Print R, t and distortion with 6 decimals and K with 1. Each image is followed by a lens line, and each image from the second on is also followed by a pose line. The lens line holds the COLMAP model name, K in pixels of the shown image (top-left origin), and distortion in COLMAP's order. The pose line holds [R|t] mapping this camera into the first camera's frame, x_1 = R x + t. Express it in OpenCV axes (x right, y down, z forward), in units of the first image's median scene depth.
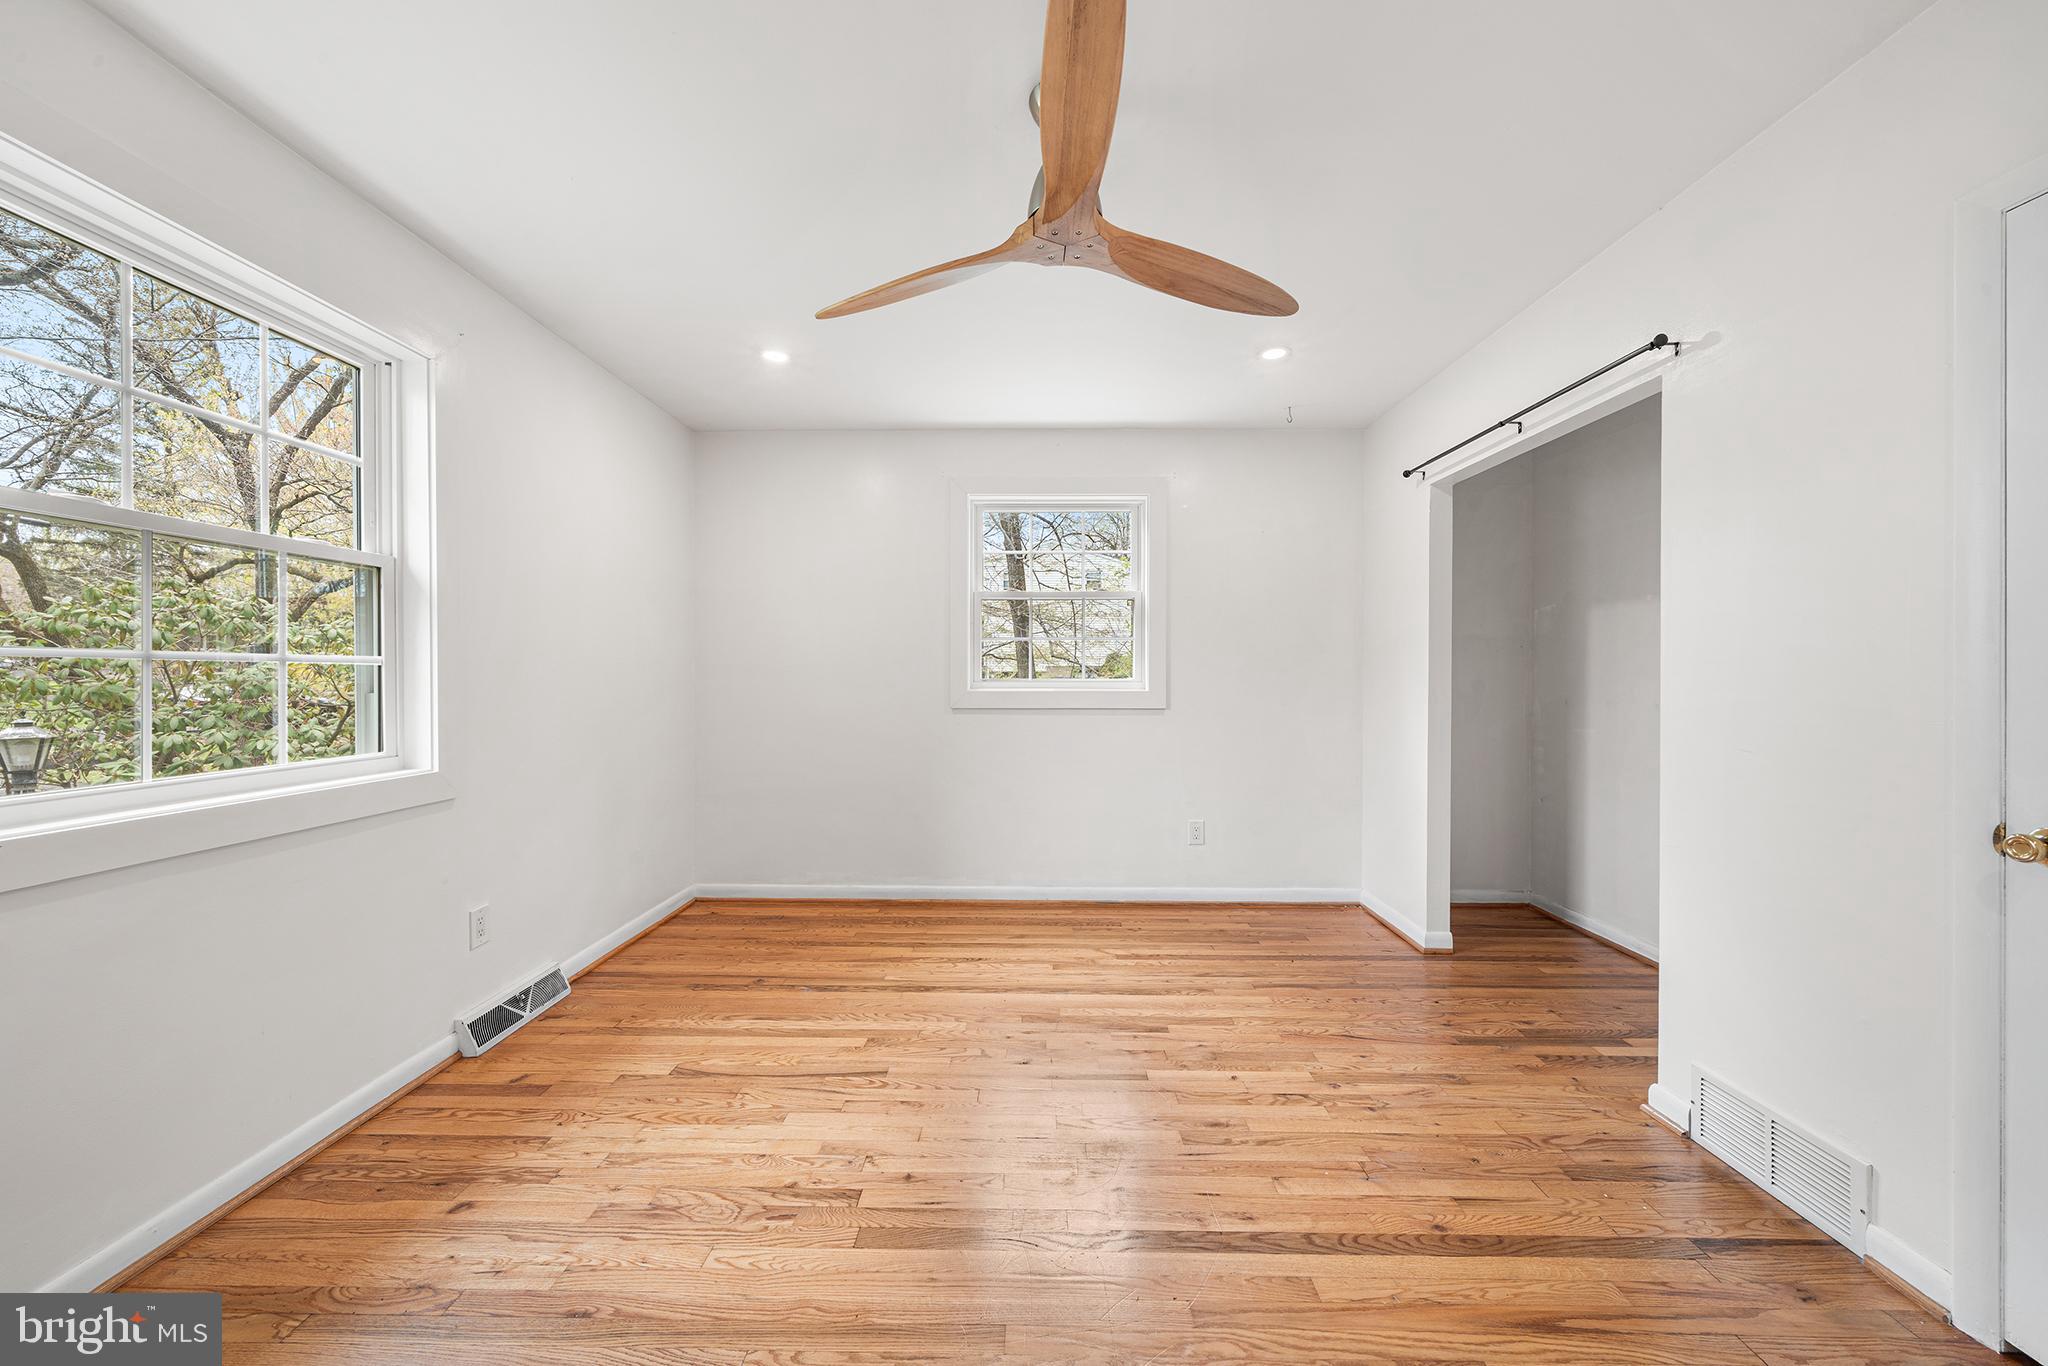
lens RADIAL K [[735.6, 0, 1023.4], [0, 735.6, 679.1], [0, 0, 1]] dist [-0.001182, -0.000194]
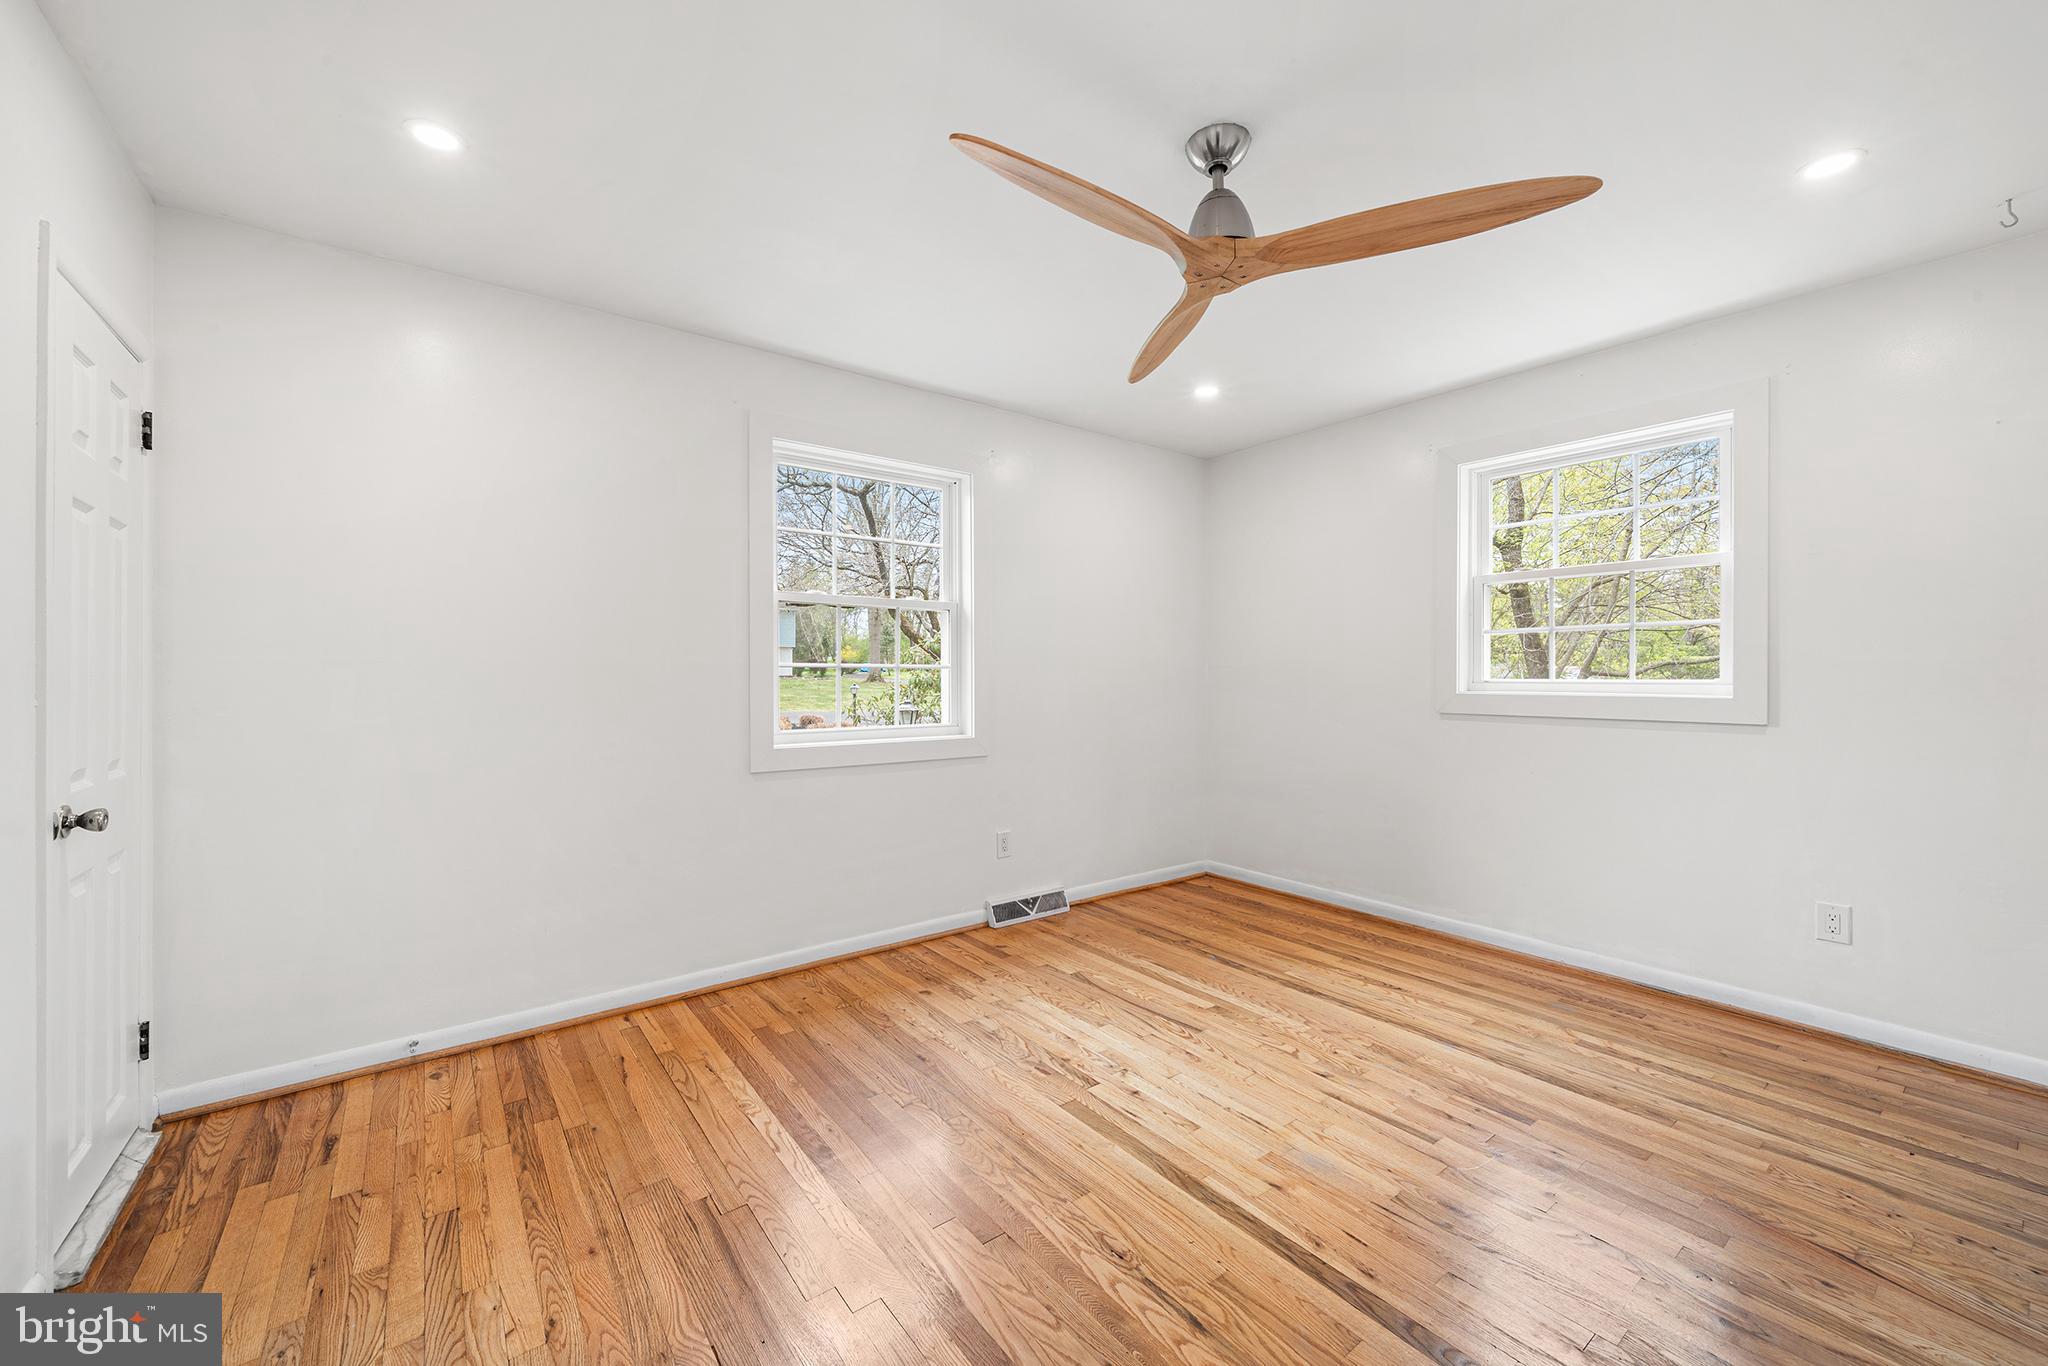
lens RADIAL K [[794.3, 0, 1021.3], [0, 794.3, 678.9], [0, 0, 1]] dist [0.001172, 0.000067]
pose [[0.611979, 0.002232, -0.790871, 0.536494], [-0.003458, 0.999994, 0.000147, 0.000505], [0.790867, 0.002645, 0.611983, 0.039288]]
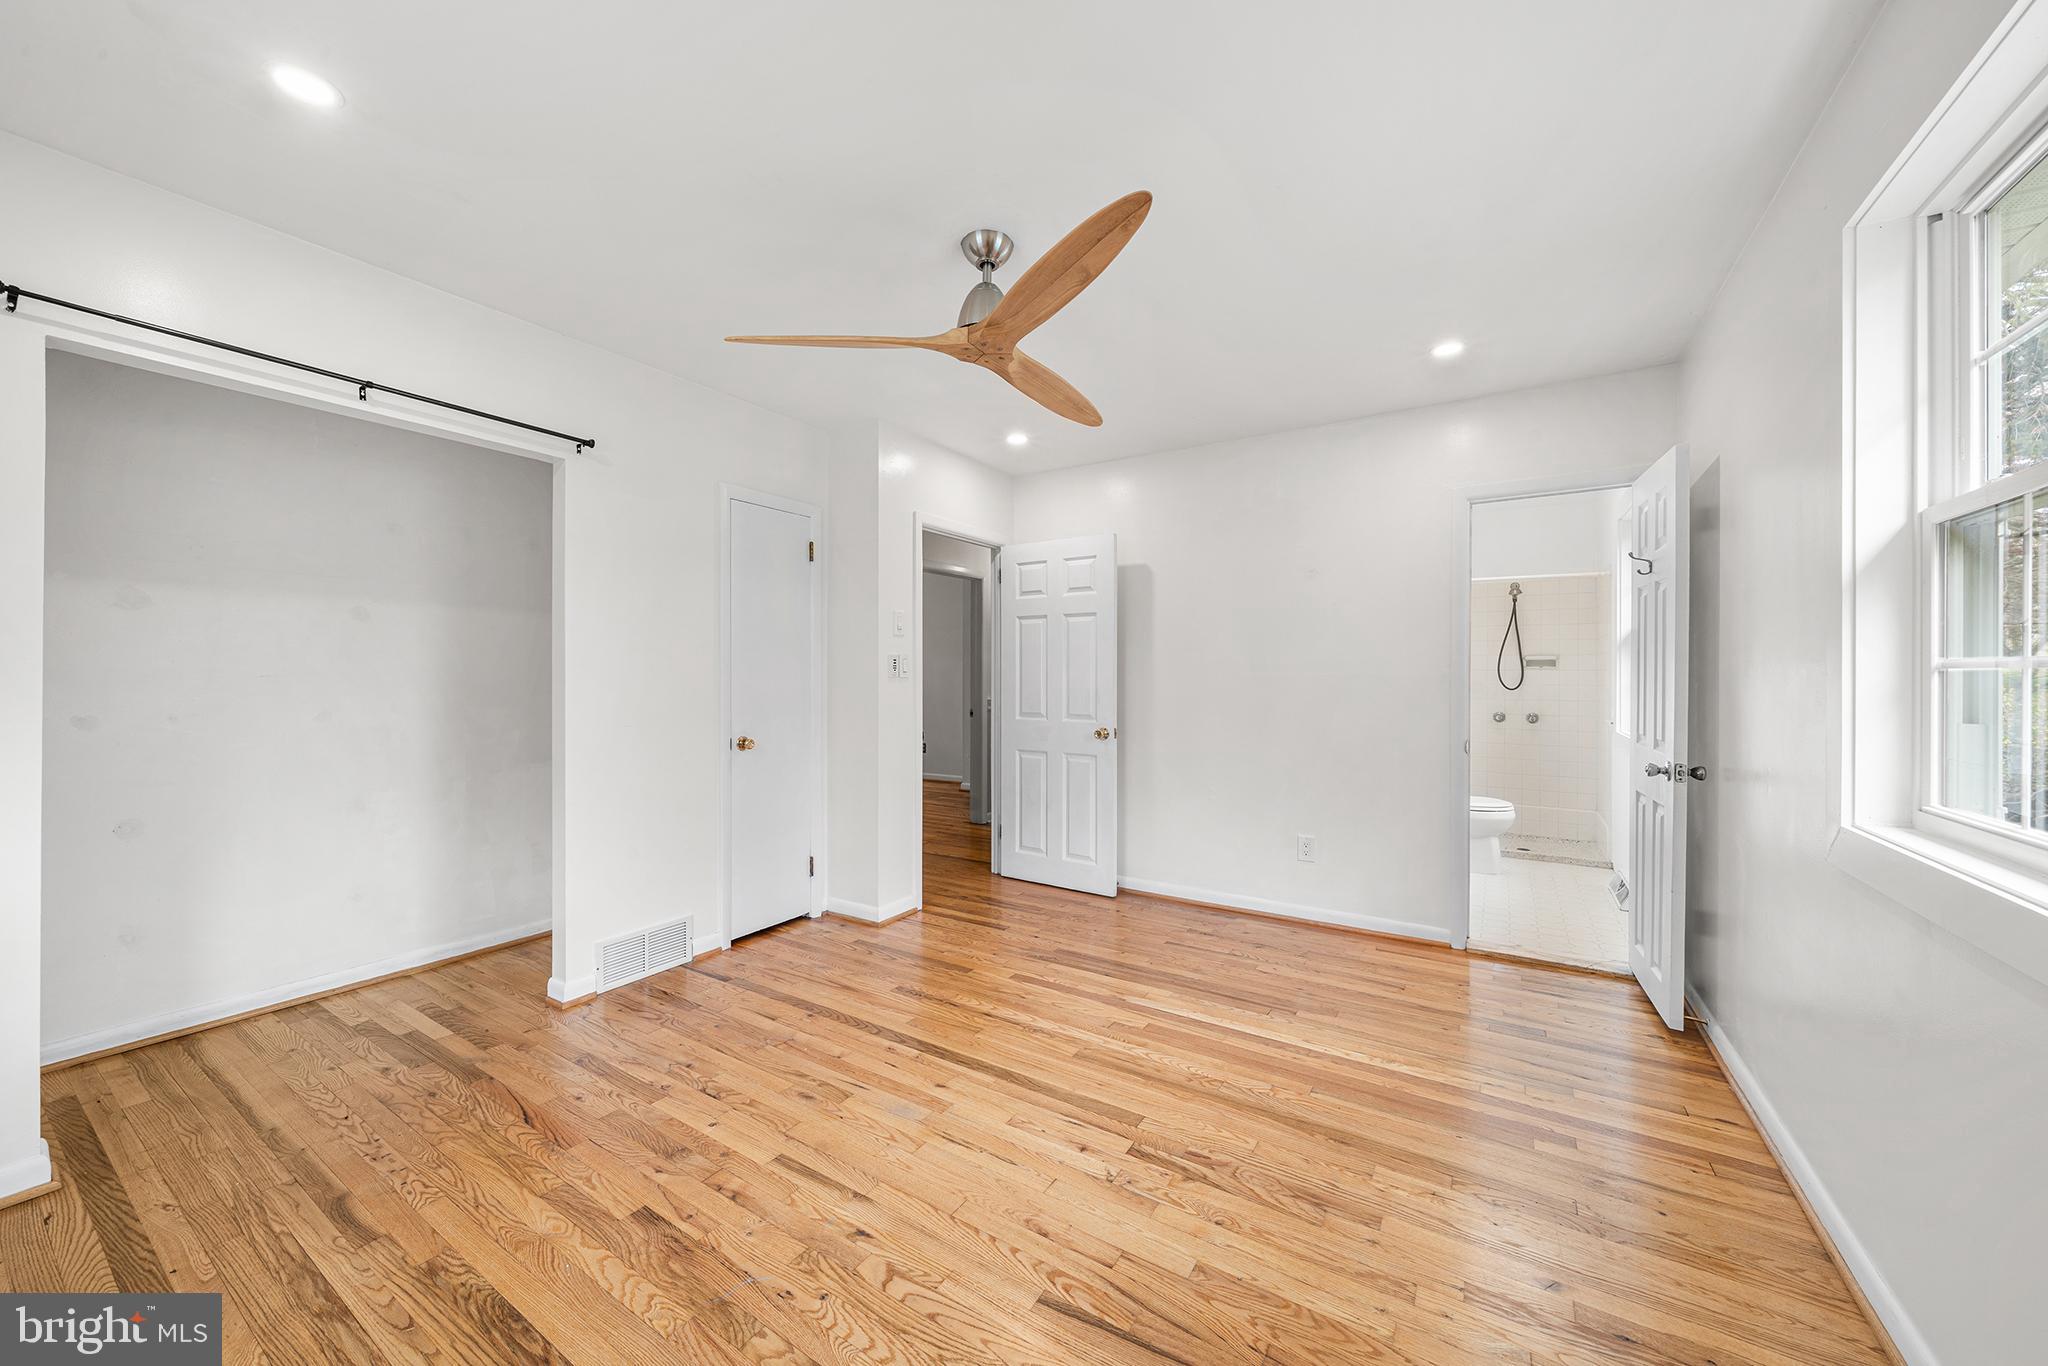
lens RADIAL K [[735.6, 0, 1023.4], [0, 735.6, 679.1], [0, 0, 1]] dist [-0.001182, -0.000194]
pose [[-0.851262, -0.001592, 0.524739, -0.459104], [0.001657, 0.999982, 0.005721, -0.013267], [-0.524739, 0.005739, -0.851244, 1.390964]]
